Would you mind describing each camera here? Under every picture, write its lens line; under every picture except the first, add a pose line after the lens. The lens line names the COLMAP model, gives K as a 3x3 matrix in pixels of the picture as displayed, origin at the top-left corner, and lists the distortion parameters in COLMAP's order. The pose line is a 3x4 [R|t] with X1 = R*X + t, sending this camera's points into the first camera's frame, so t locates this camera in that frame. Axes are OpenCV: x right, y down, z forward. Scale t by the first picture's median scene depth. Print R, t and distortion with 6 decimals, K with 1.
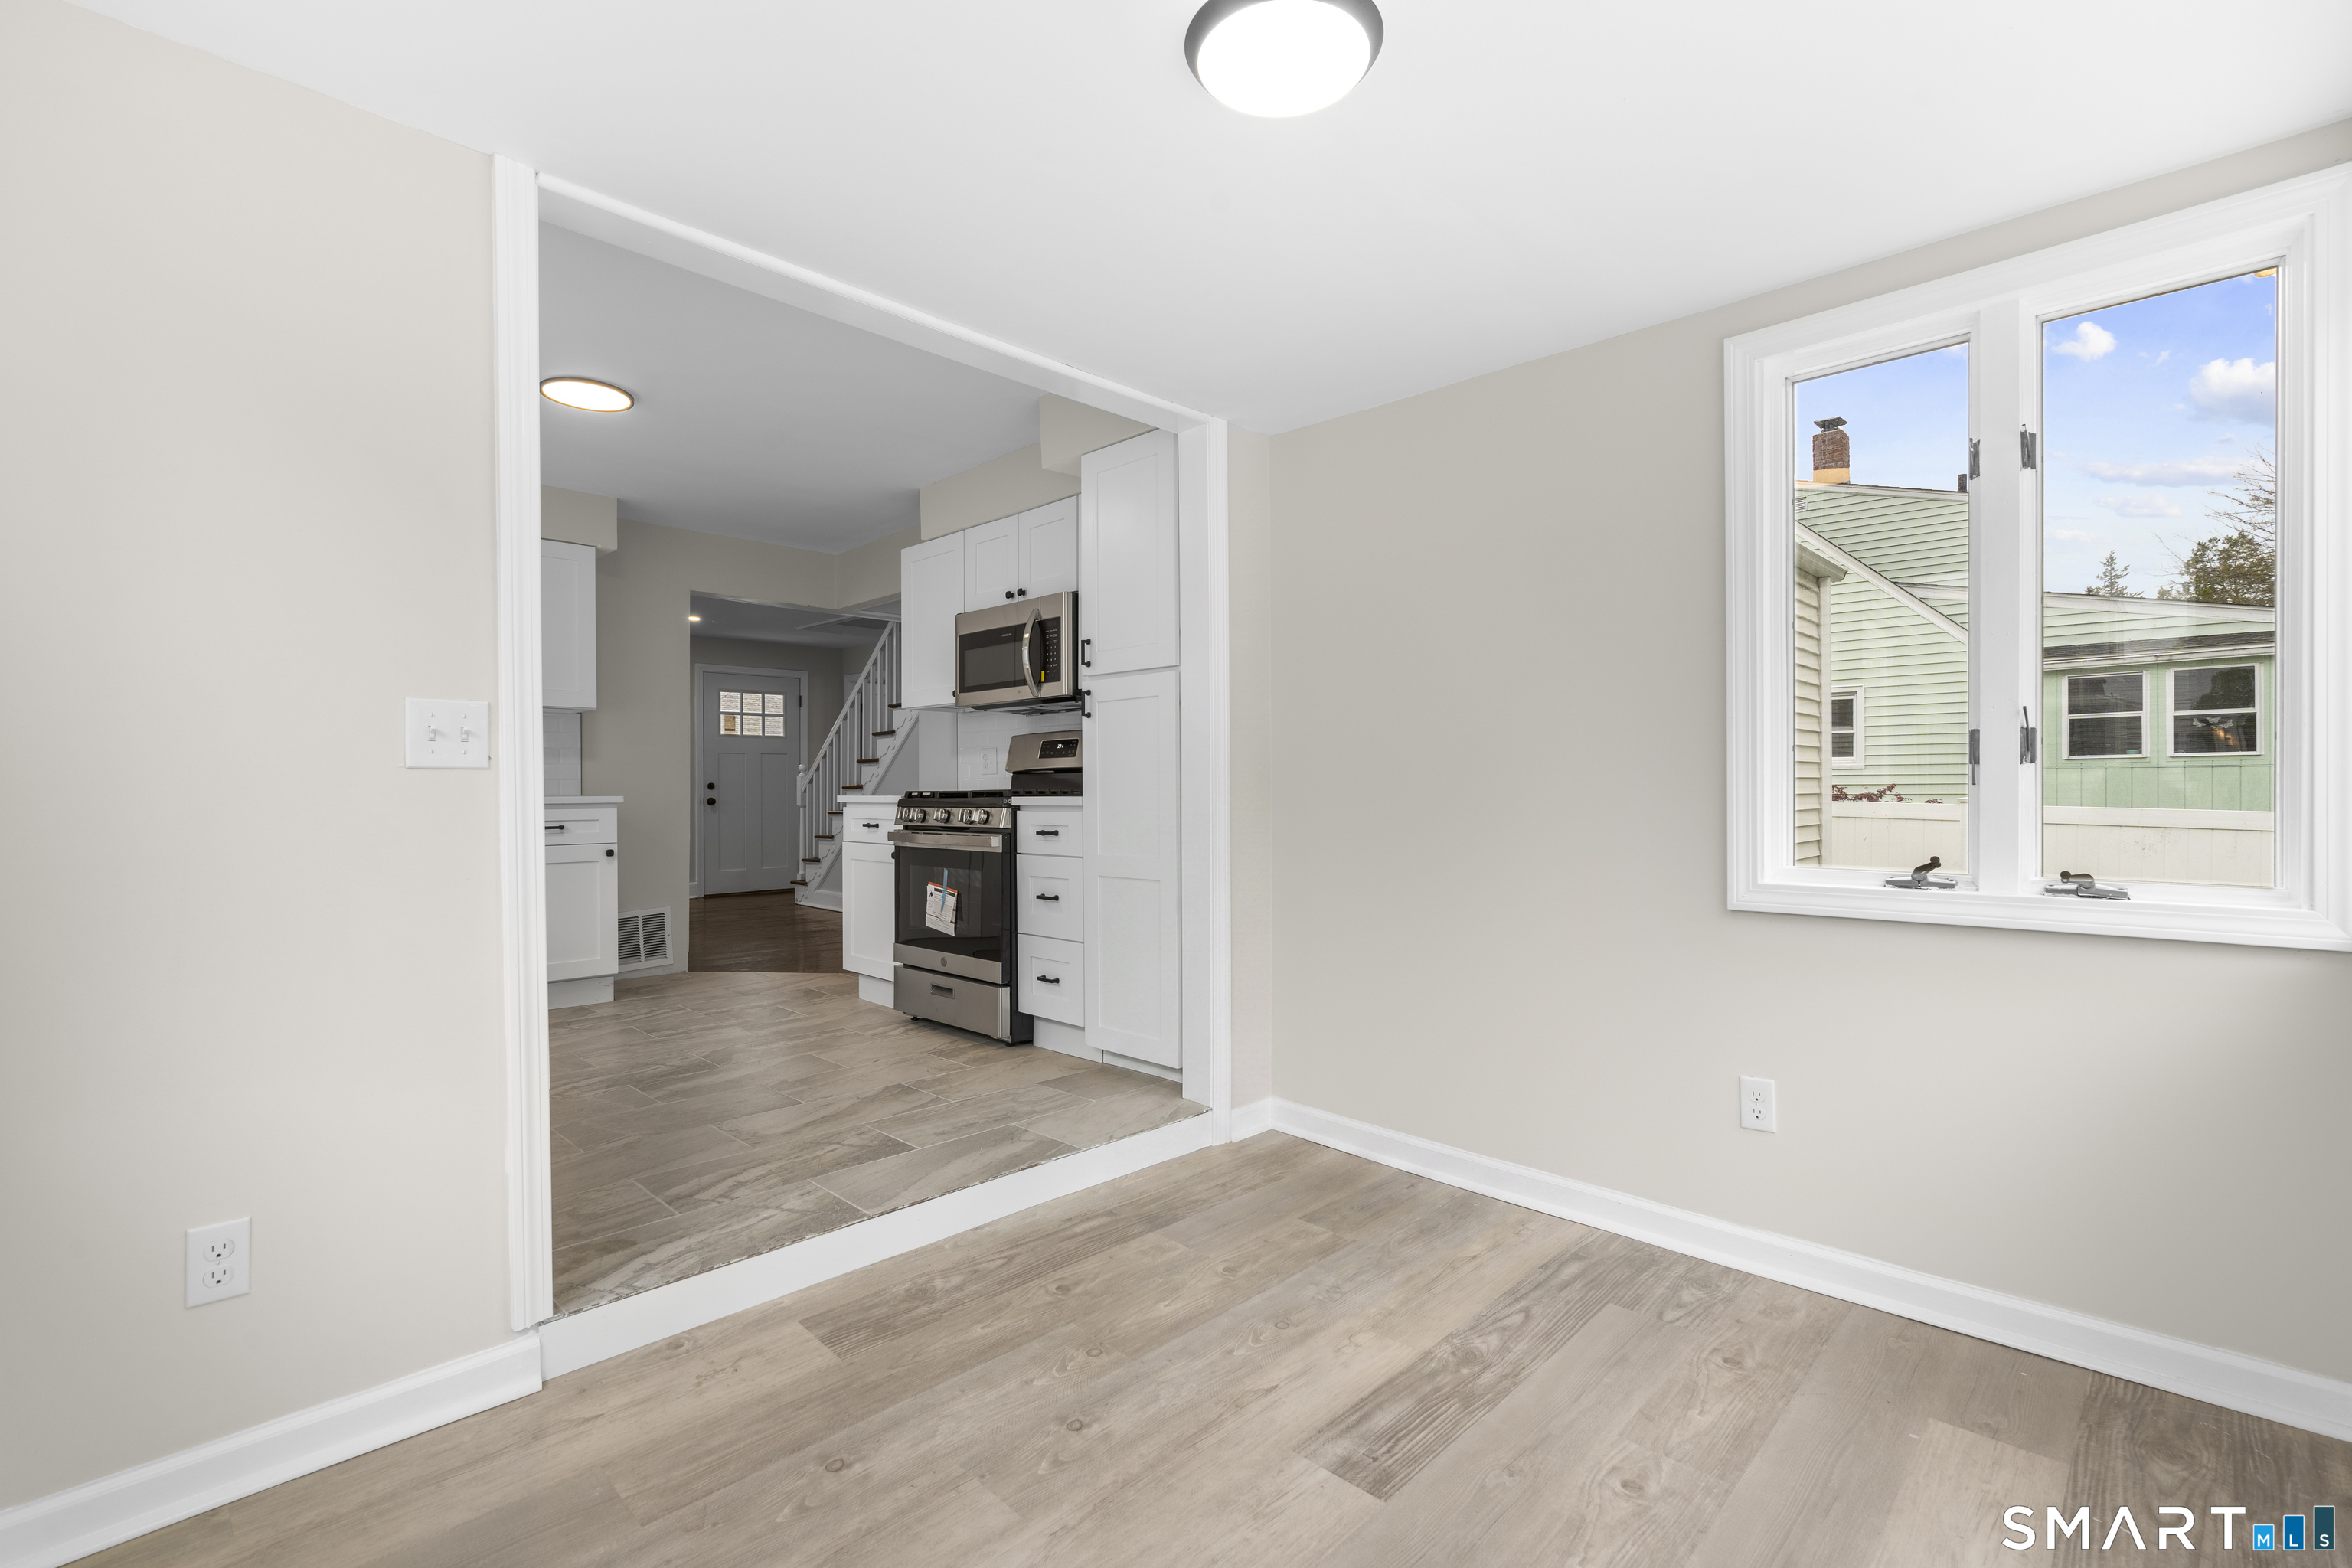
lens RADIAL K [[1049.7, 0, 1170.4], [0, 1049.7, 791.5], [0, 0, 1]] dist [-0.012164, 0.004661]
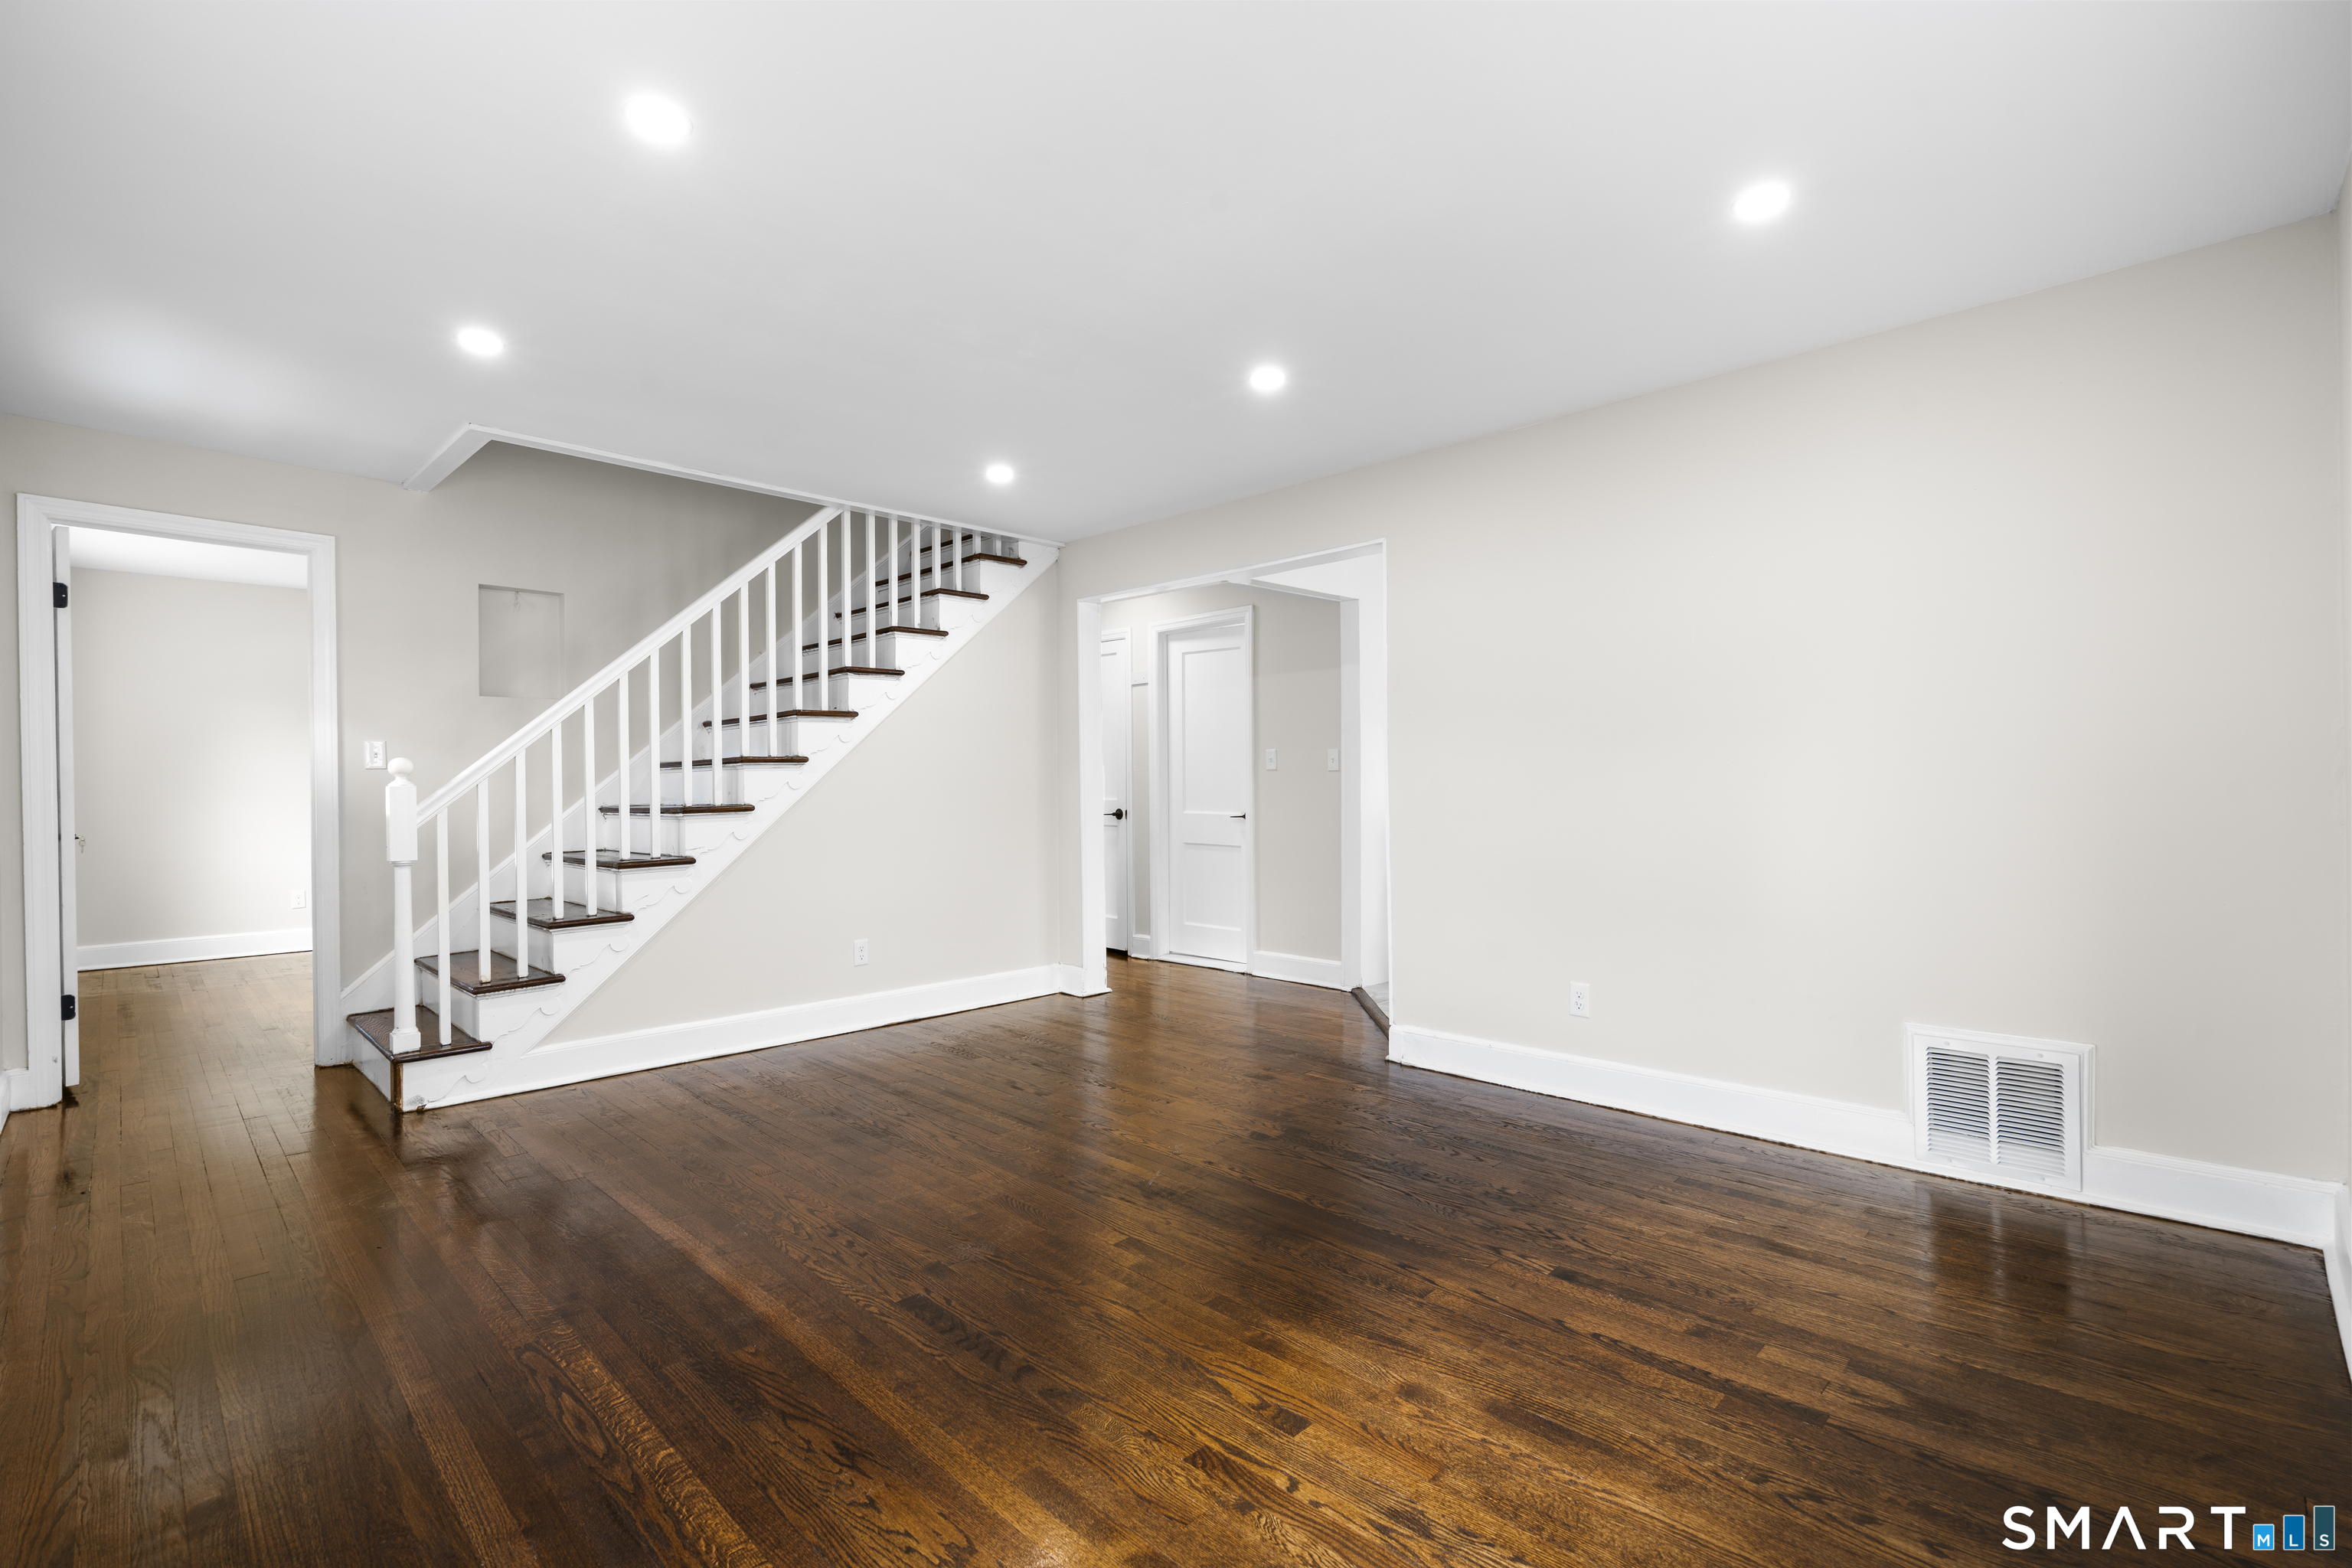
lens RADIAL K [[1049.7, 0, 1170.4], [0, 1049.7, 791.5], [0, 0, 1]] dist [-0.012164, 0.004661]
pose [[0.002688, -0.004975, 0.999984, -1.548631], [0.010884, 0.999929, 0.004946, -0.024731], [-0.999937, 0.010870, 0.002742, 1.475316]]
